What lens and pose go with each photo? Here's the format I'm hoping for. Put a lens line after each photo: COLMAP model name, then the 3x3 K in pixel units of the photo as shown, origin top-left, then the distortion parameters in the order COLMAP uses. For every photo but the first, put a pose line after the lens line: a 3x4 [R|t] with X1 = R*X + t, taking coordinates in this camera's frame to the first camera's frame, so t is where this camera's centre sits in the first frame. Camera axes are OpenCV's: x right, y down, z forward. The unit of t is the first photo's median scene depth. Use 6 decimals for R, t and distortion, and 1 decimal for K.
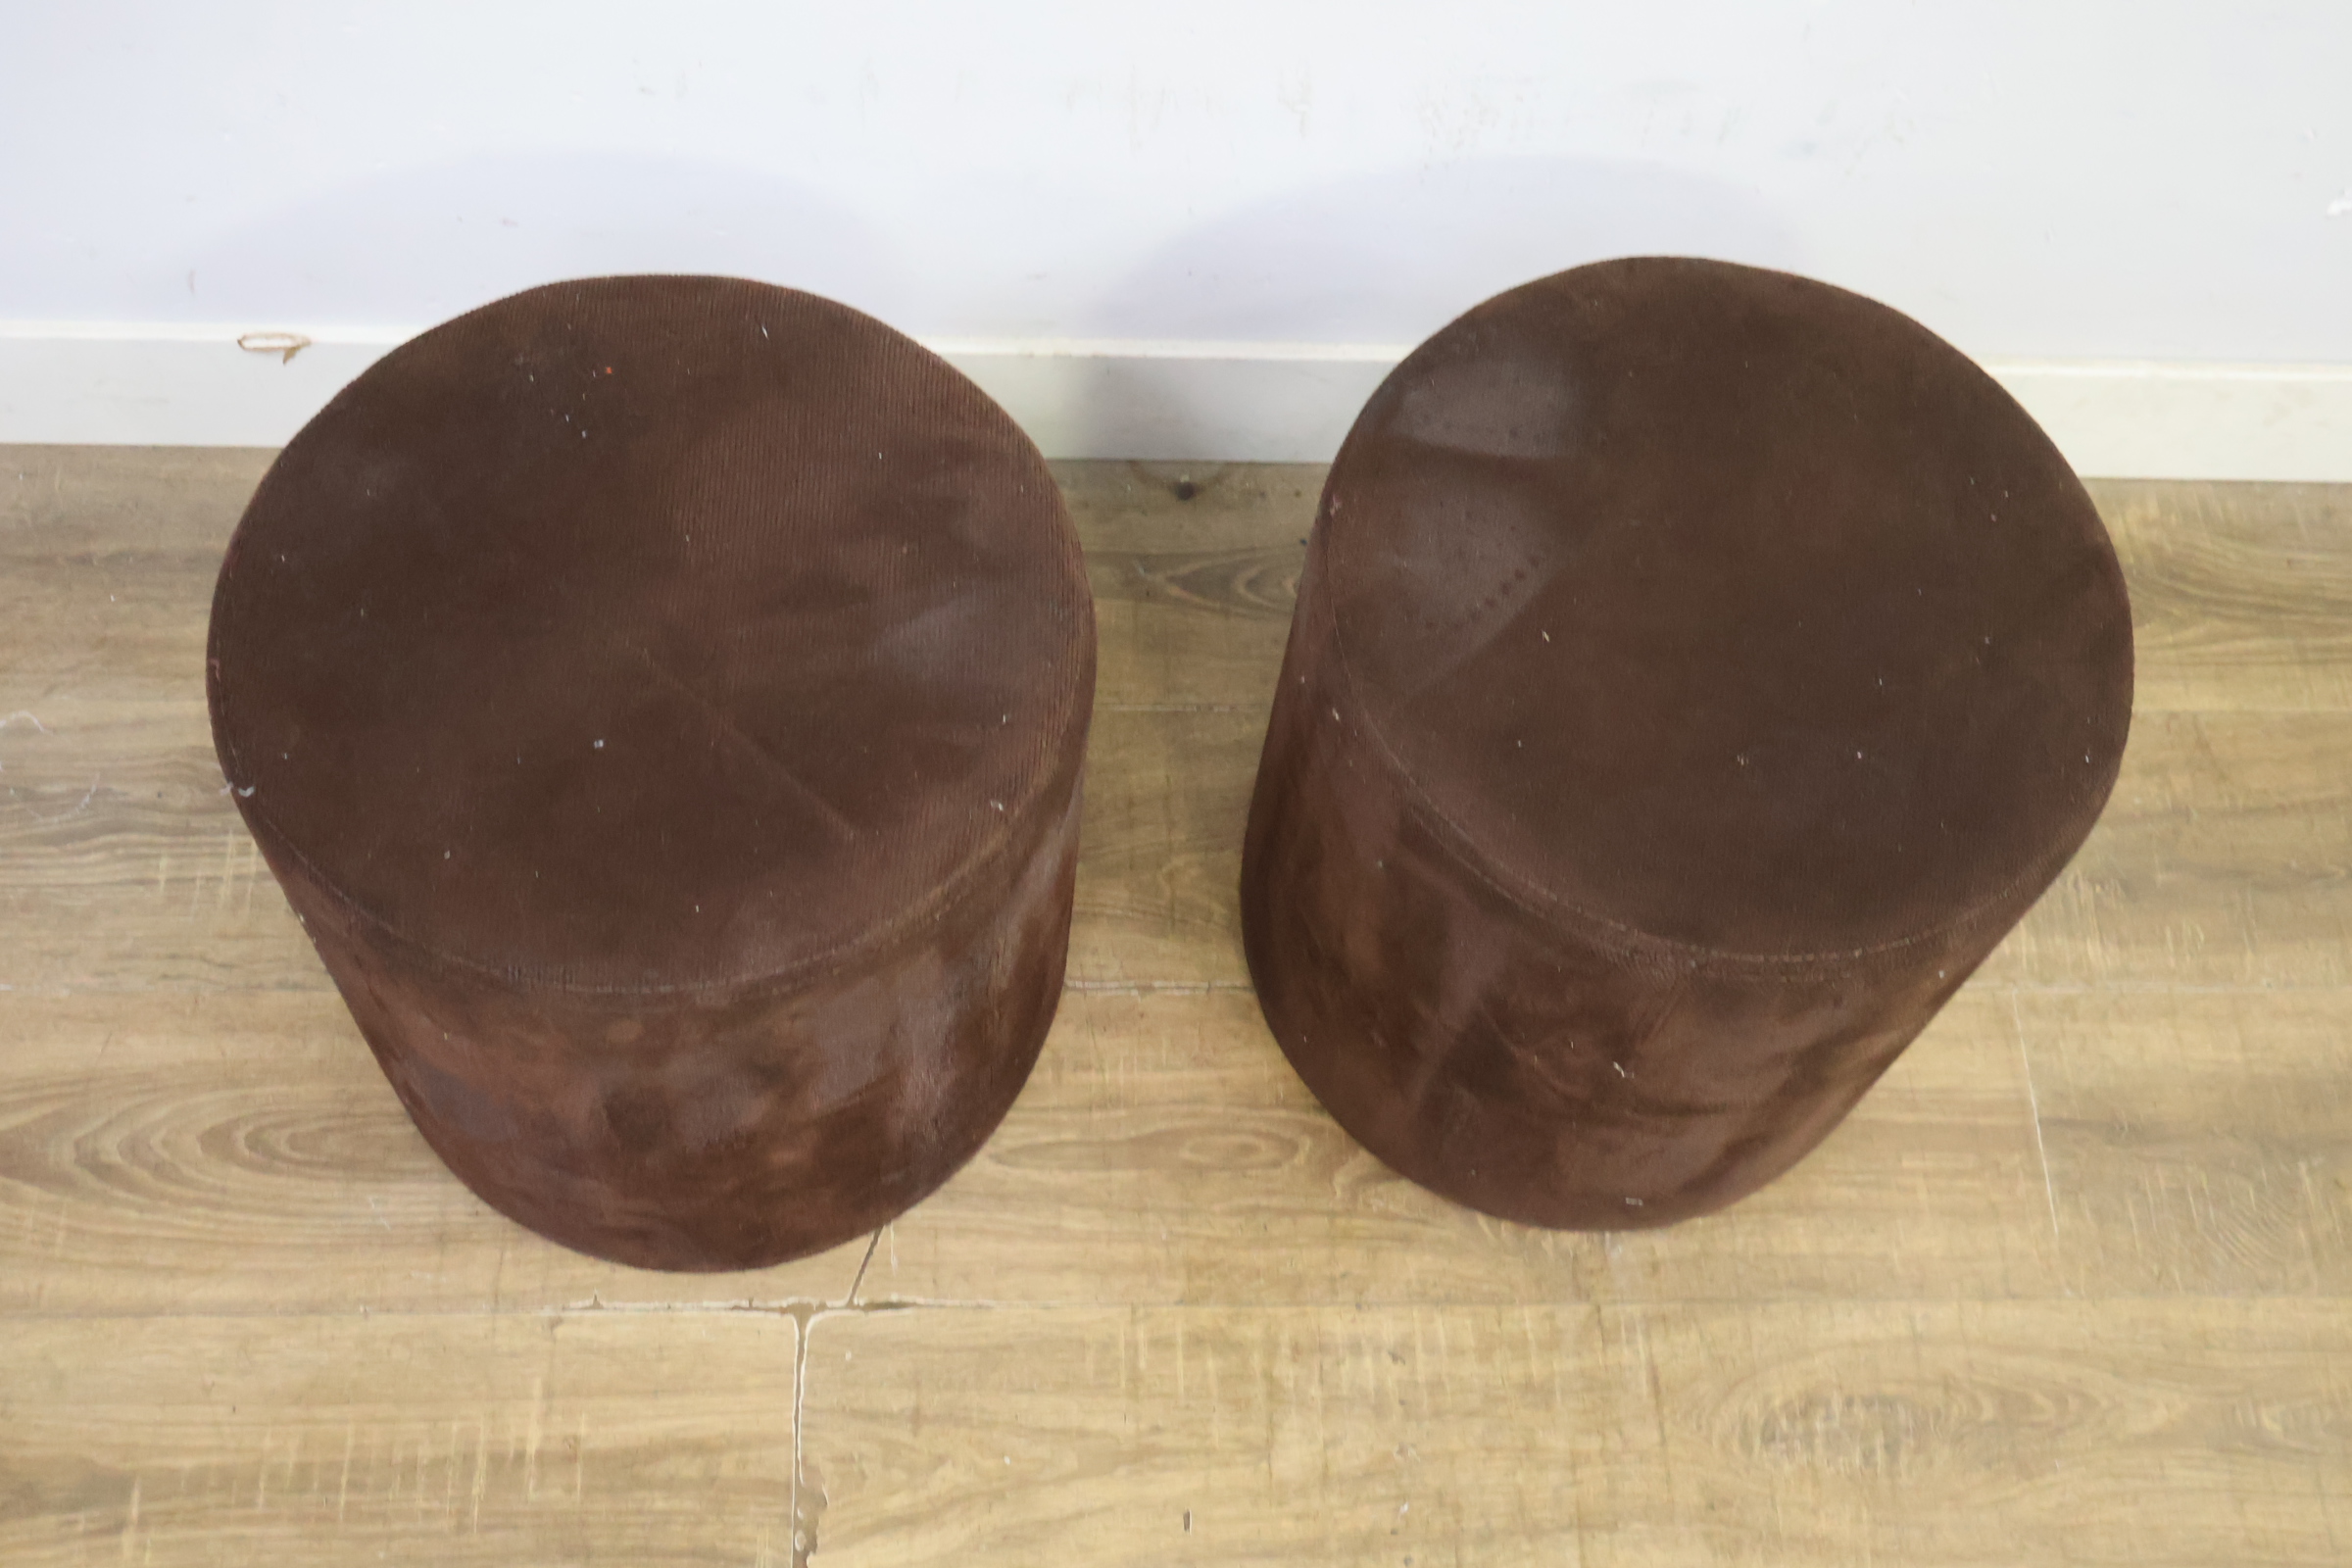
lens RADIAL K [[2701.0, 0, 1181.9], [0, 2701.0, 773.0], [0, 0, 1]] dist [0.004514, 0.004366]
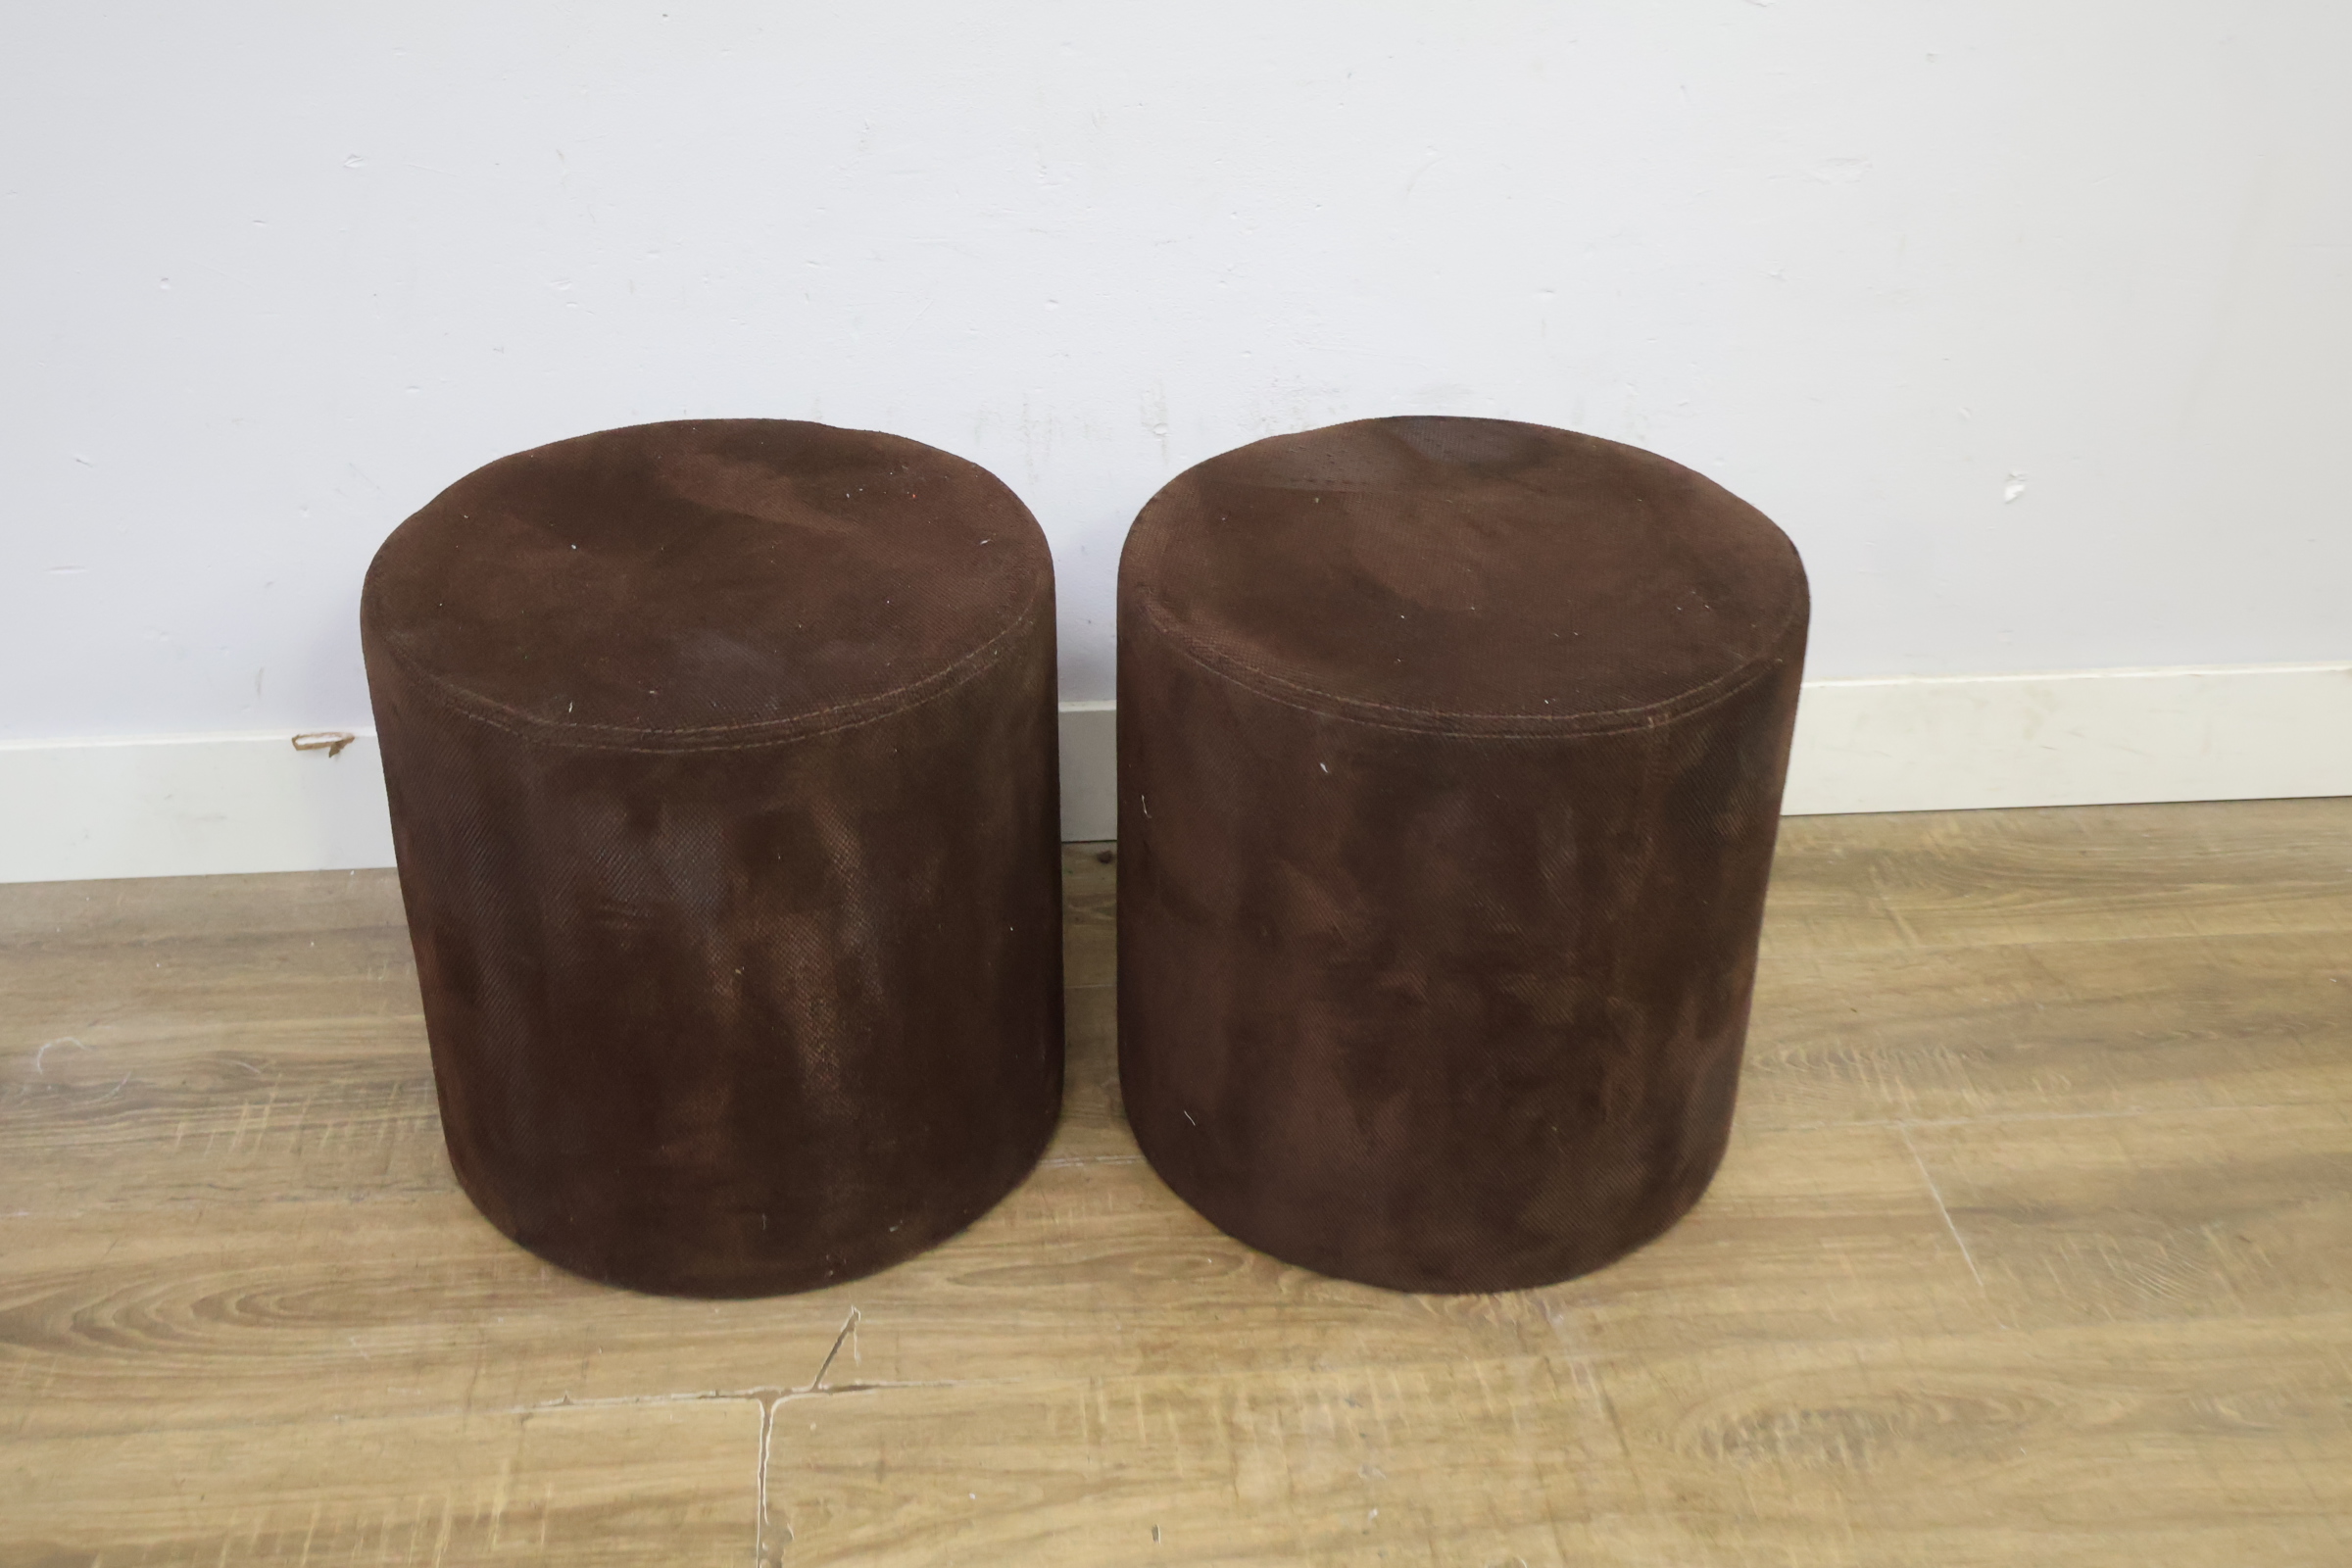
lens RADIAL K [[2704.7, 0, 1175.9], [0, 2704.7, 771.3], [0, 0, 1]] dist [0.003702, 0.009511]
pose [[0.996451, -0.081155, 0.022342, 0.009482], [0.080742, 0.846501, -0.526230, 0.542187], [0.023794, 0.526166, 0.850049, 0.008833]]
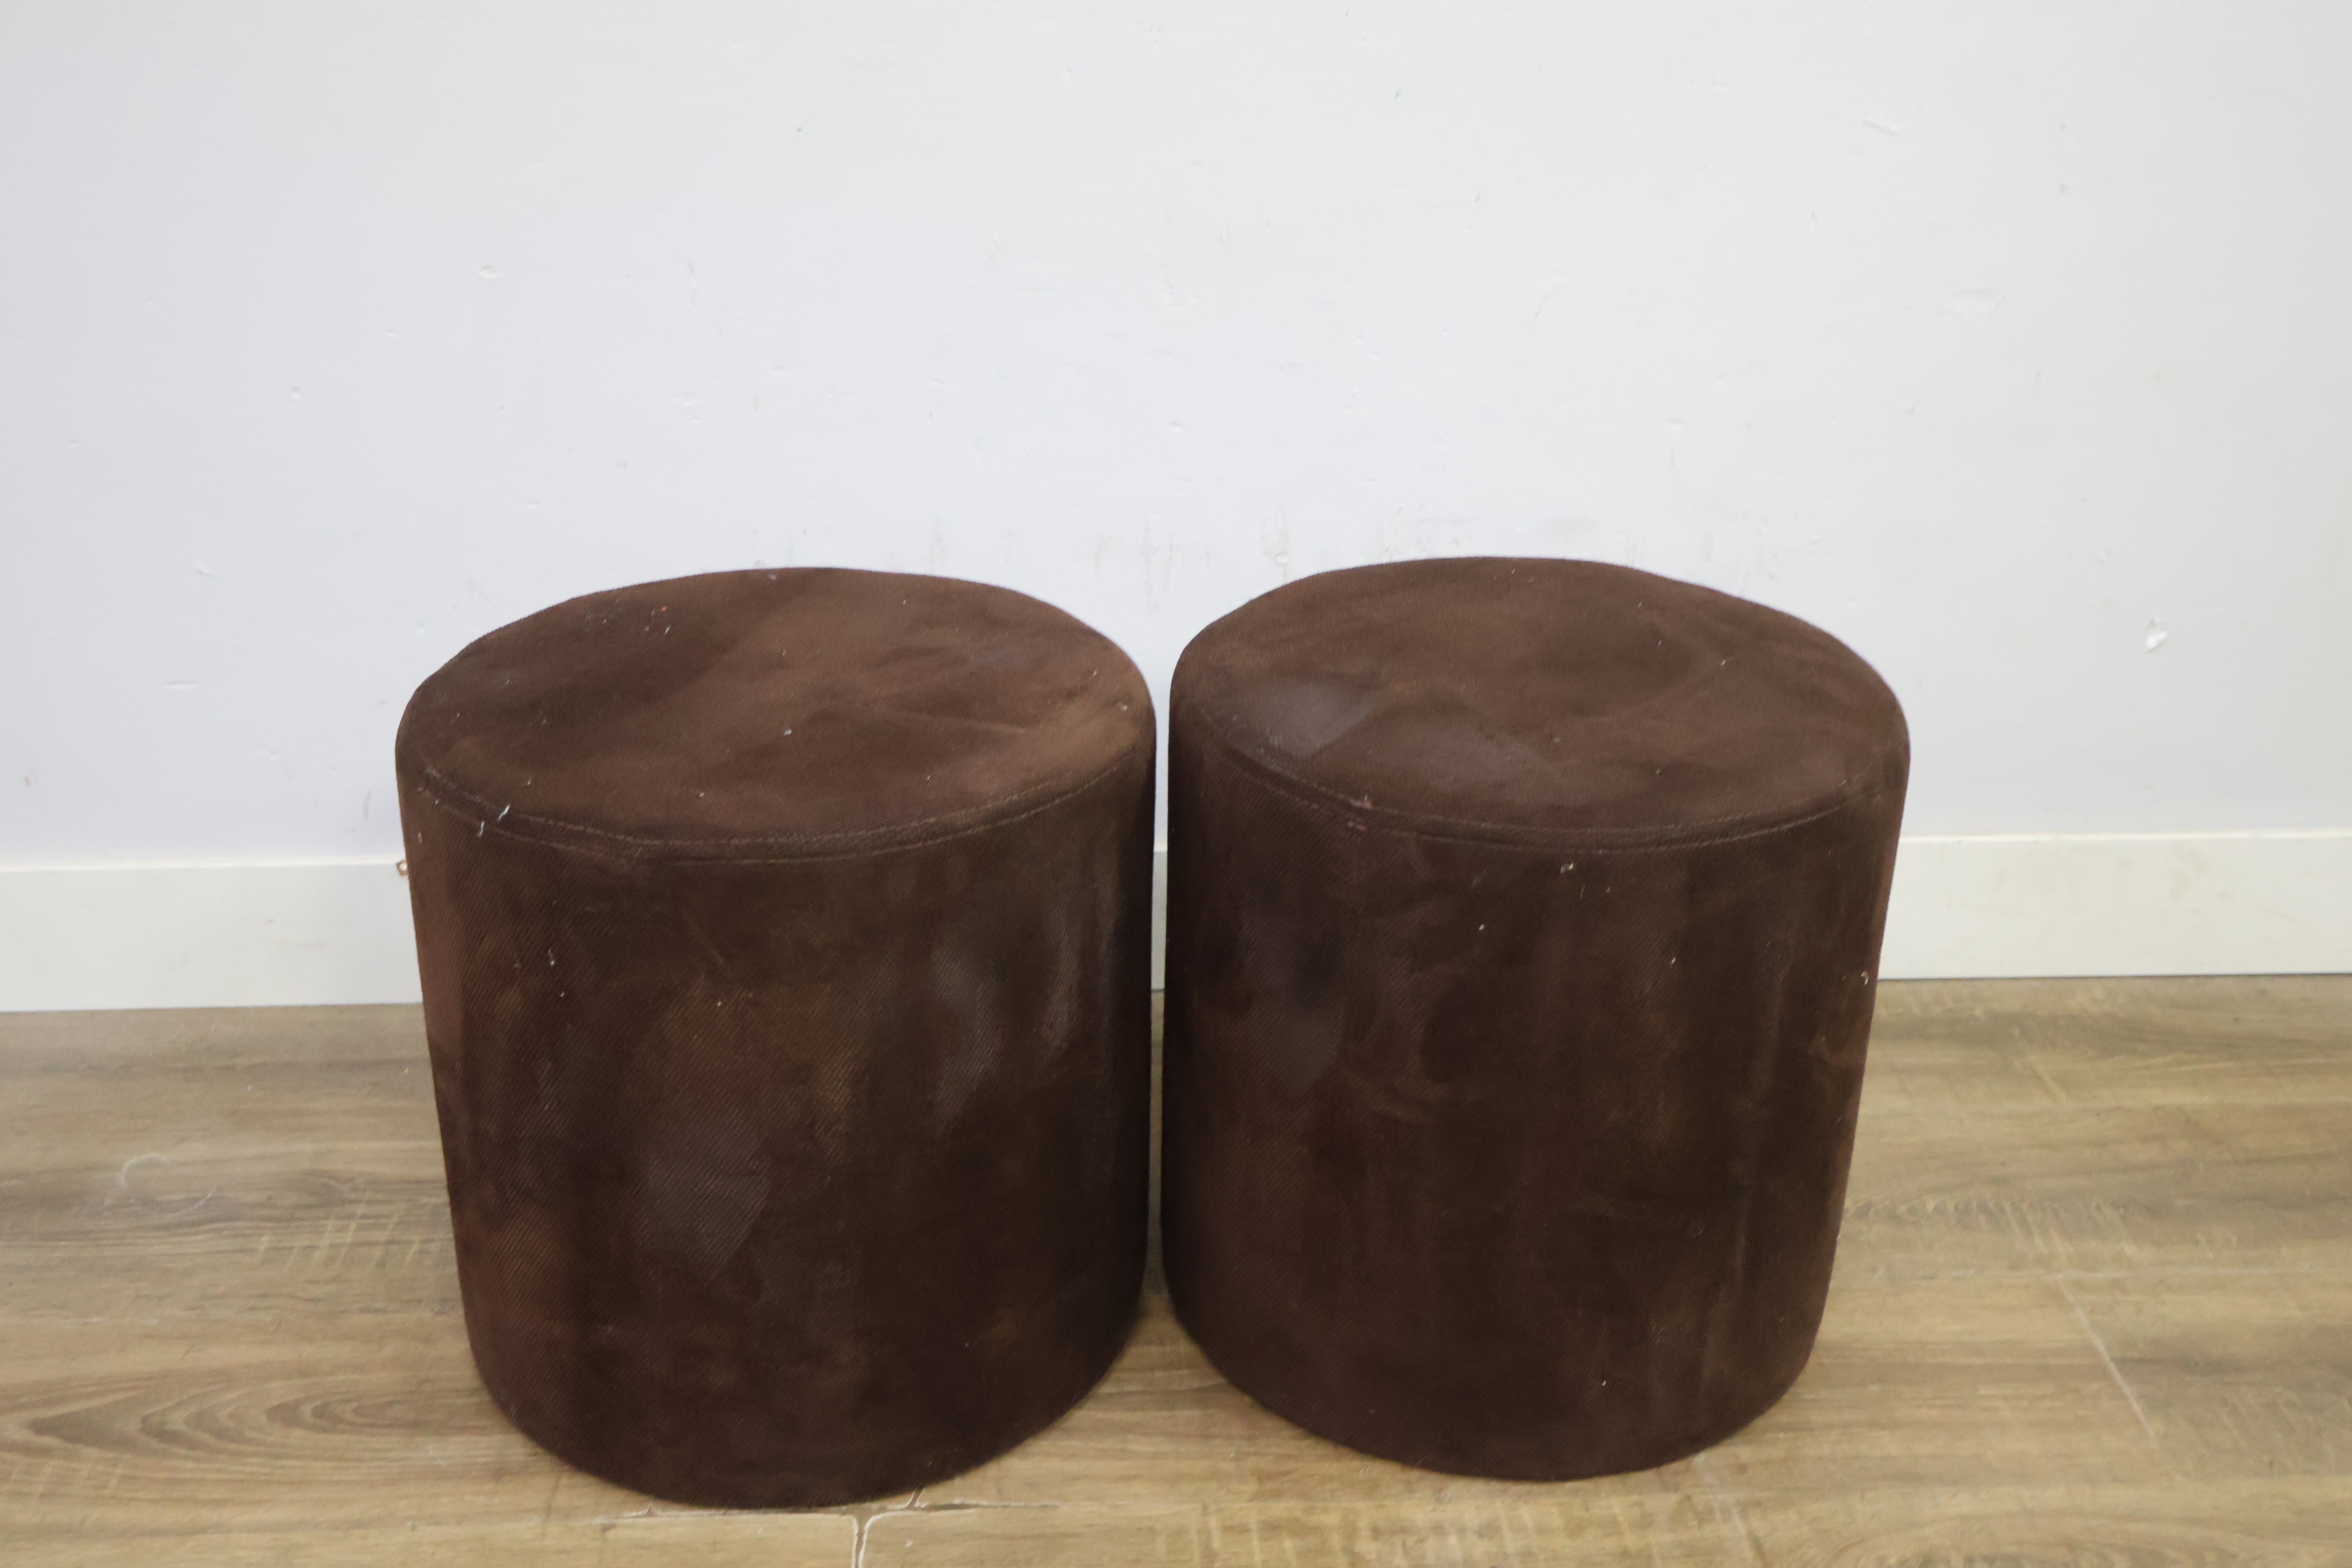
lens RADIAL K [[2700.0, 0, 1173.1], [0, 2700.0, 777.6], [0, 0, 1]] dist [0.007239, 0.010540]
pose [[0.997890, -0.064884, -0.002464, -0.009706], [0.049193, 0.780249, -0.623531, 0.593764], [0.042380, 0.622094, 0.781795, 0.083020]]
